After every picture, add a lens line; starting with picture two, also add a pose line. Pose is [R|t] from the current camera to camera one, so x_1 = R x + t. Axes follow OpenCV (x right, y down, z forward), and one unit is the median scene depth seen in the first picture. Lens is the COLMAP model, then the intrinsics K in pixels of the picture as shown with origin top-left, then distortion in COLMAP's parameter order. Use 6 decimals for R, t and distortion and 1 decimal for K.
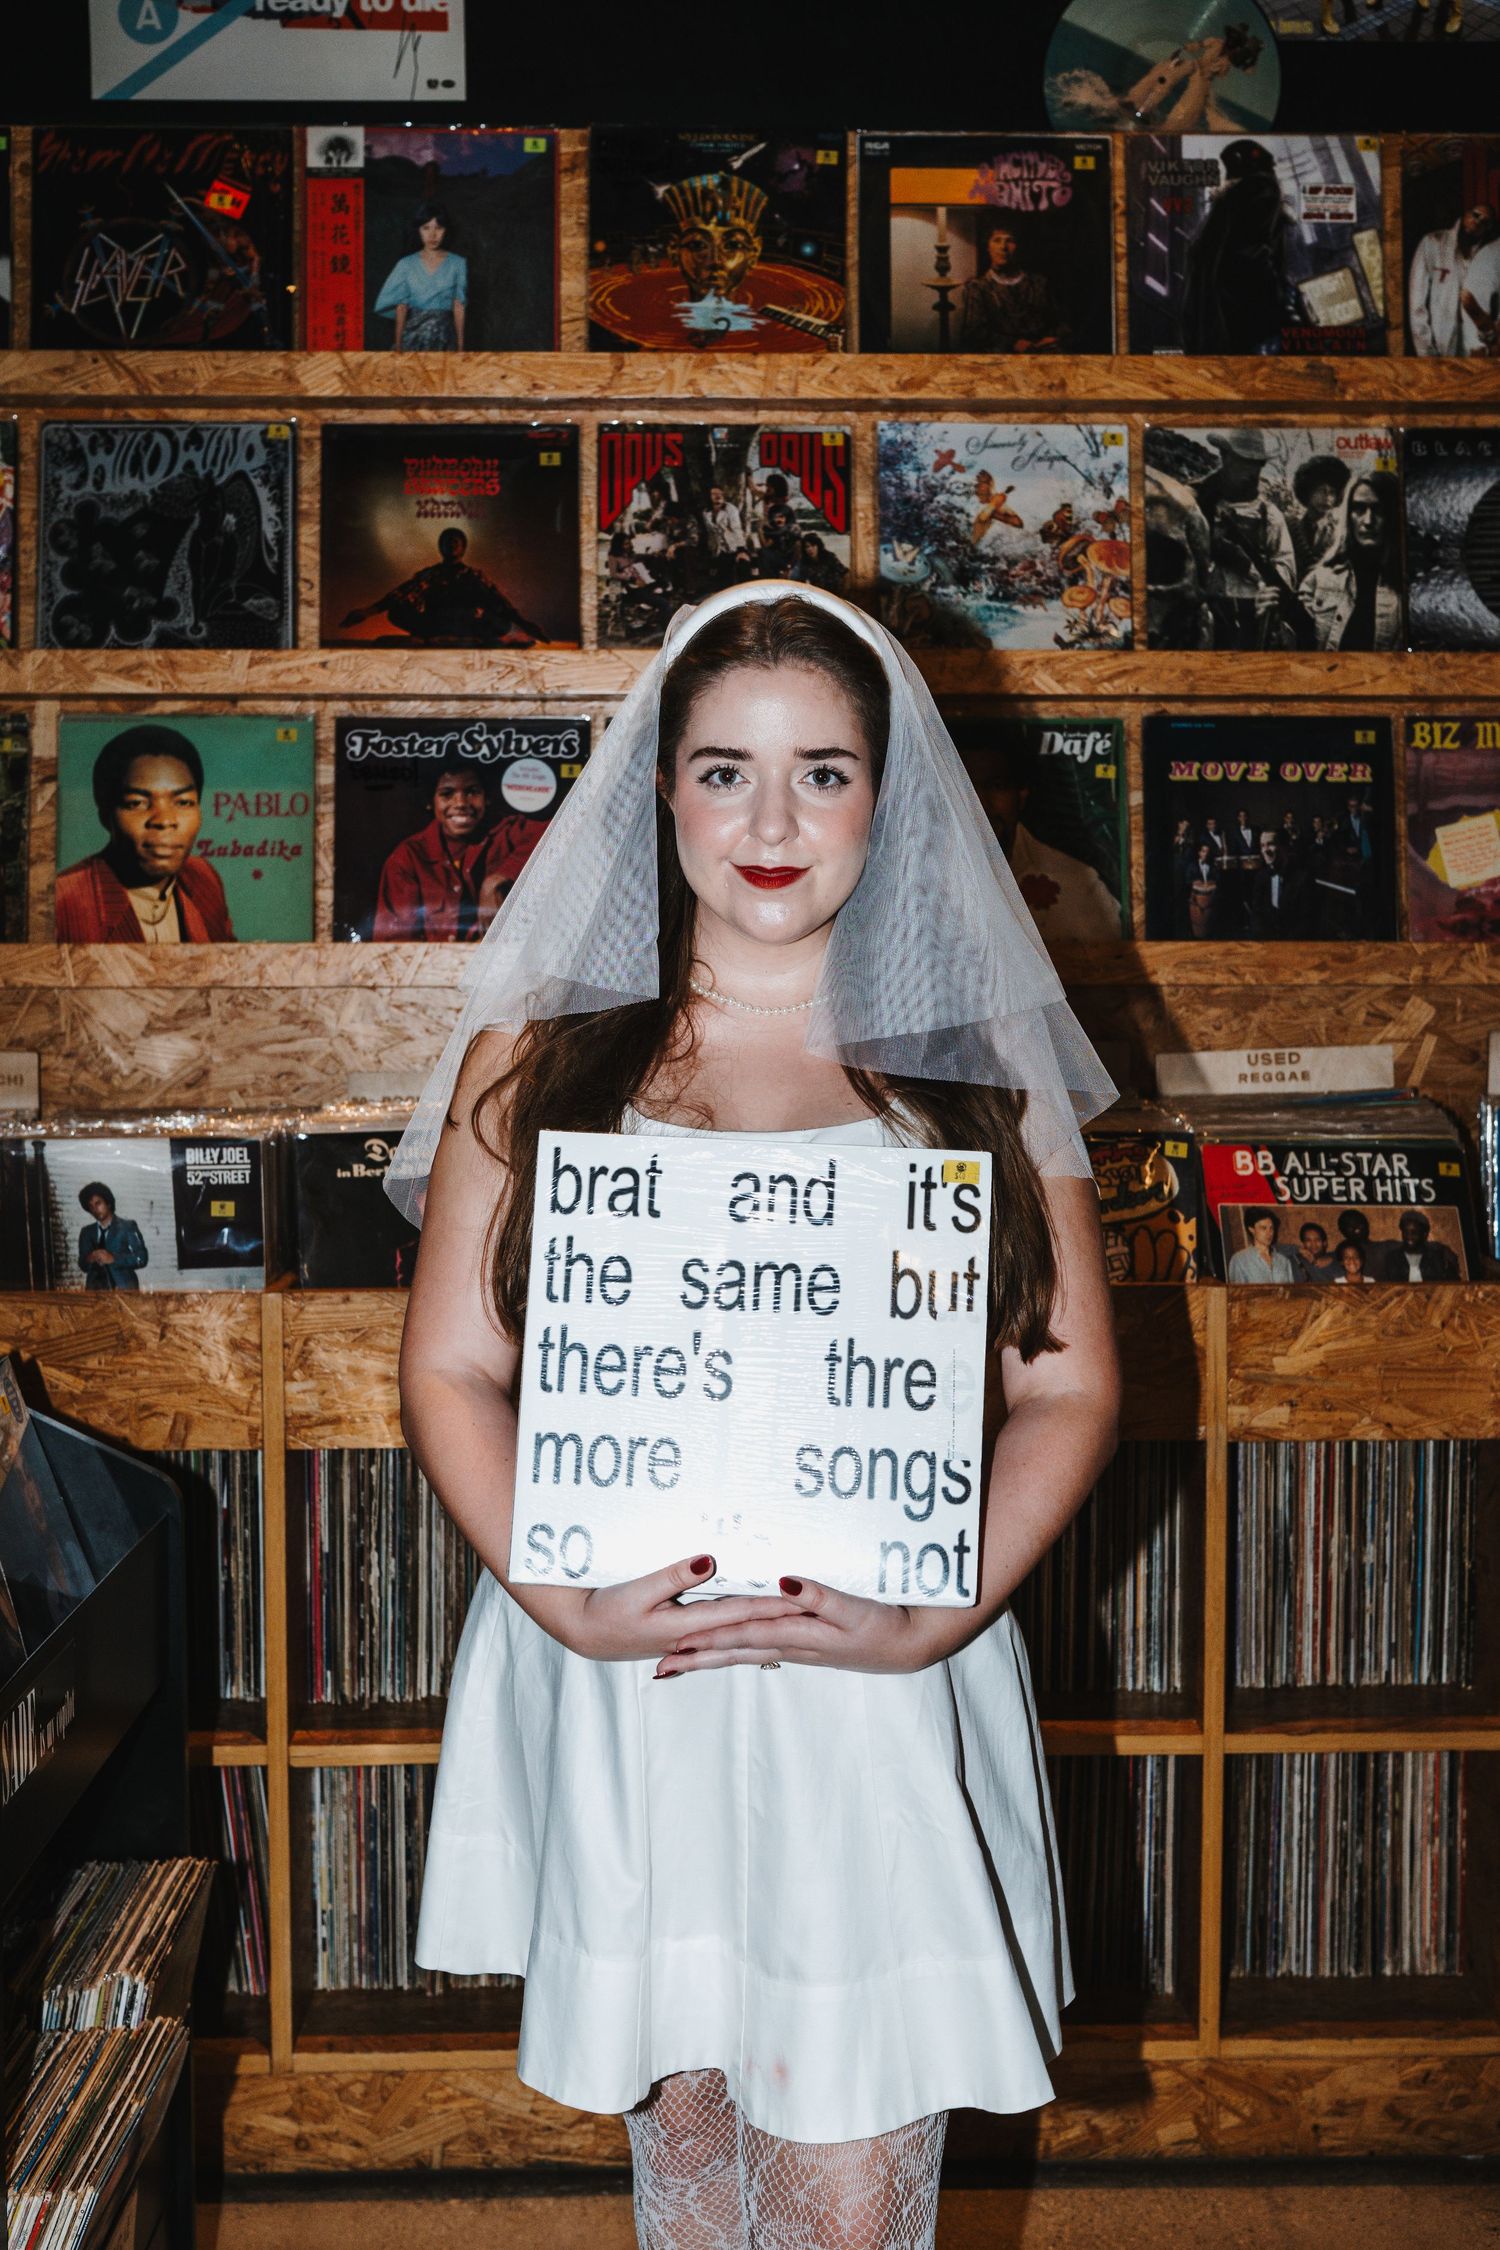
lens RADIAL K [[2912.3, 0, 753.5], [0, 2912.3, 1117.4], [0, 0, 1]] dist [-0.008530, 0.000000]
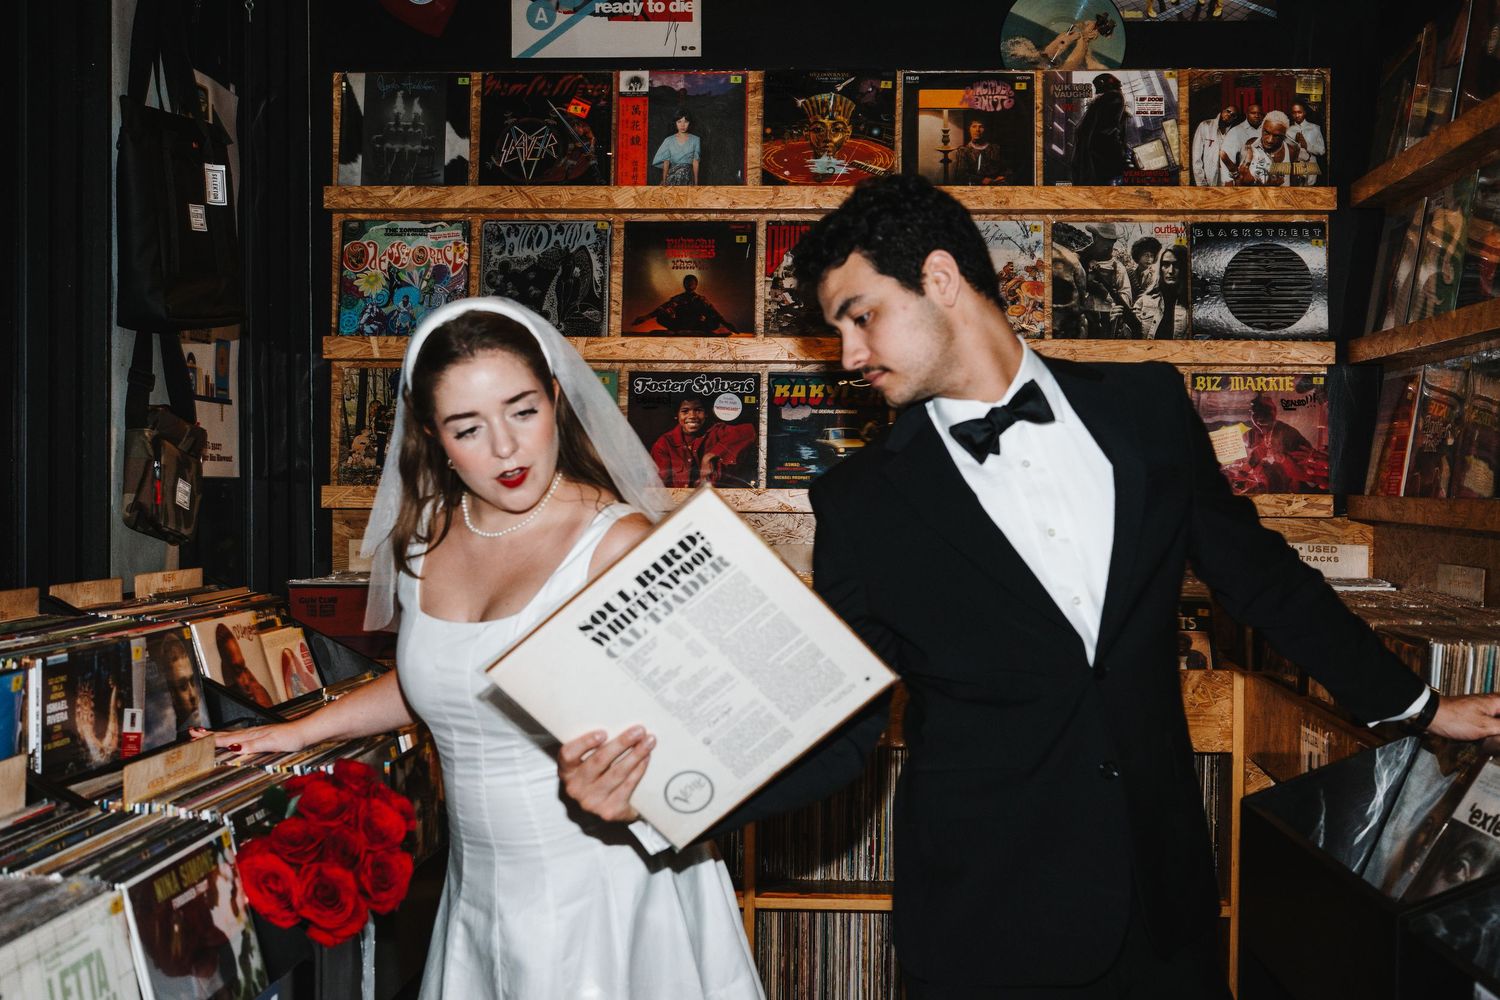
lens RADIAL K [[1941.5, 0, 748.7], [0, 1941.5, 502.4], [0, 0, 1]] dist [-0.008530, 0.000000]
pose [[0.996041, 0.011220, -0.088180, 0.050946], [-0.016001, 0.998429, -0.053699, 0.017788], [0.087439, 0.054897, 0.994656, -0.273918]]
